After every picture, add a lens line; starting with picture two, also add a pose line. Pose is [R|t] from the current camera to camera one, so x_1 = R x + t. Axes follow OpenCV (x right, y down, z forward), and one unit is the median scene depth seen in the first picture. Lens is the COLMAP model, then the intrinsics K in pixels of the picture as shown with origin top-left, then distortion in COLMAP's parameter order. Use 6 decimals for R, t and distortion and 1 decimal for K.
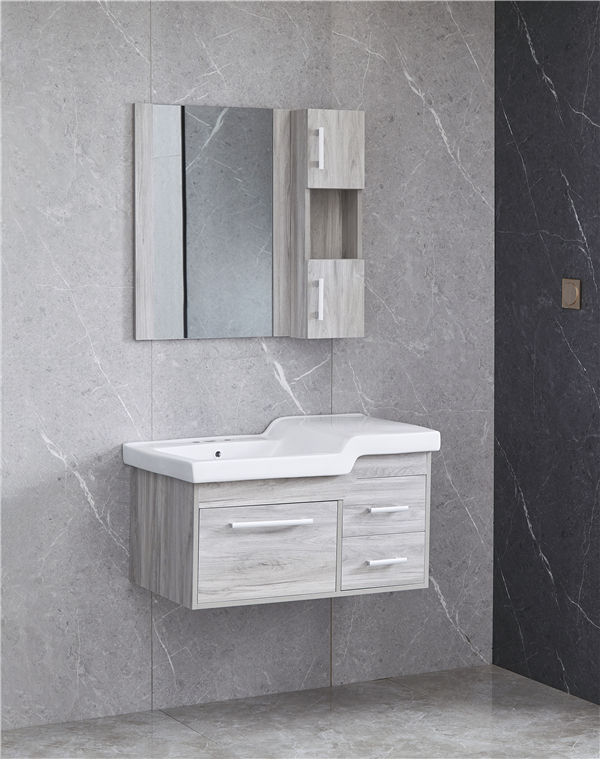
lens RADIAL K [[1704.1, 0, 300.0], [0, 1704.1, 379.5], [0, 0, 1]] dist [0.049003, 0.152185]
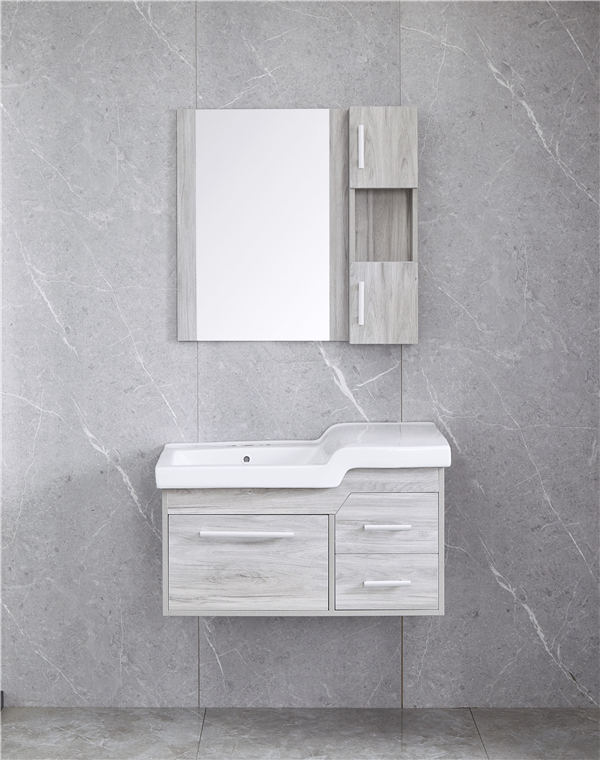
lens RADIAL K [[1461.8, 0, 299.5], [0, 1461.8, 329.7], [0, 0, 1]] dist [0.018928, -0.053012]
pose [[0.881256, 0.020970, -0.472174, 0.373592], [-0.034996, 0.999168, -0.020940, -0.013791], [0.471342, 0.034977, 0.881257, 0.259586]]
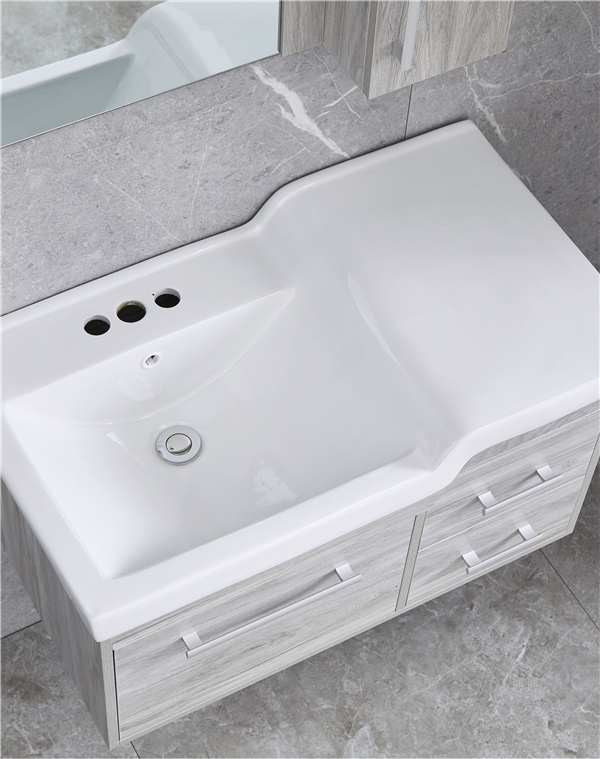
lens RADIAL K [[1616.5, 0, 281.3], [0, 1616.5, 380.1], [0, 0, 1]] dist [-0.004901, -0.144301]
pose [[0.999556, 0.015000, 0.025761, -0.024784], [-0.029242, 0.661243, 0.749602, -0.265305], [-0.005790, -0.750022, 0.661387, 0.709322]]
